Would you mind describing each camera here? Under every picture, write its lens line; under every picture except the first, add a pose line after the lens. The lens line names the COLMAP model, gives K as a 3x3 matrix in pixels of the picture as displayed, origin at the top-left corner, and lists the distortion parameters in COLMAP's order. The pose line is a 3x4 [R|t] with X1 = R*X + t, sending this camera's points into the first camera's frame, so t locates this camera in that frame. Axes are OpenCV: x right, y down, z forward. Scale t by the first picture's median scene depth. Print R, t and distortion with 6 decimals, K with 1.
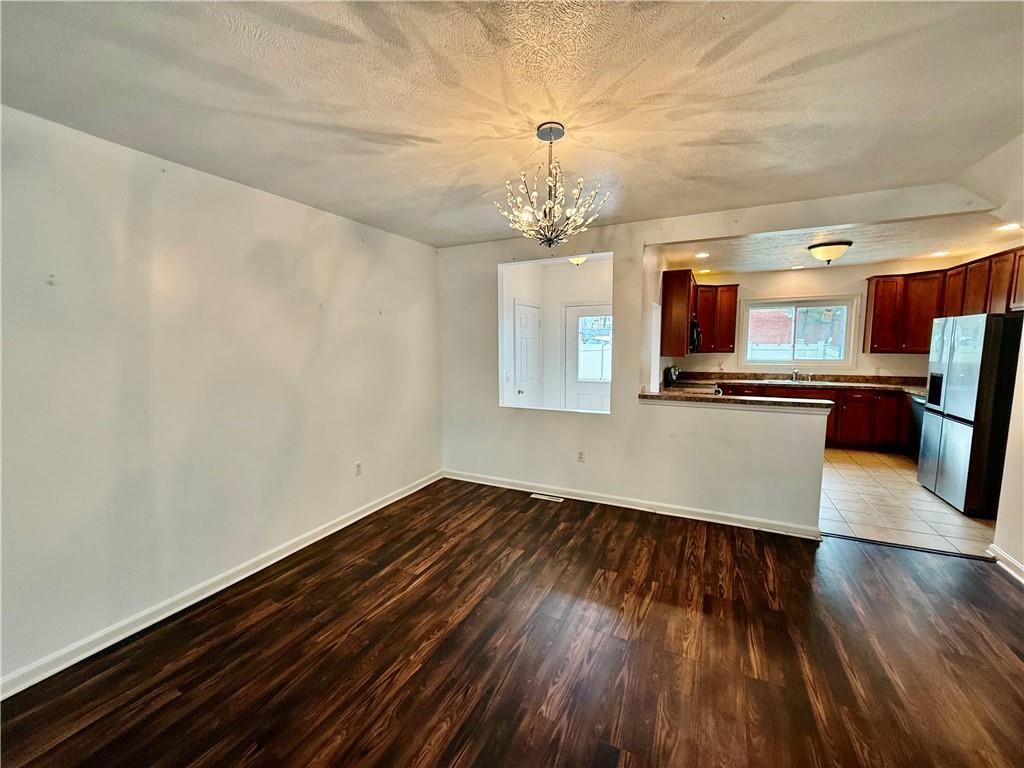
lens RADIAL K [[407.6, 0, 512.3], [0, 407.6, 384.2], [0, 0, 1]] dist [0.003718, -0.000195]
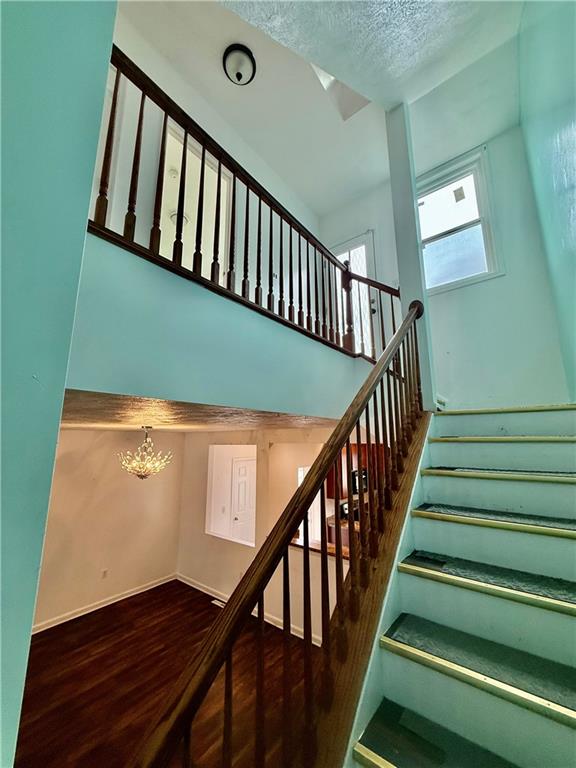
lens RADIAL K [[305.7, 0, 288.1], [0, 305.7, 382.8], [0, 0, 1]] dist [0.003718, -0.000195]
pose [[0.978806, -0.034647, -0.201839, 0.635691], [-0.025086, 0.957877, -0.286081, -0.203911], [0.203248, 0.285081, 0.936706, -0.265346]]
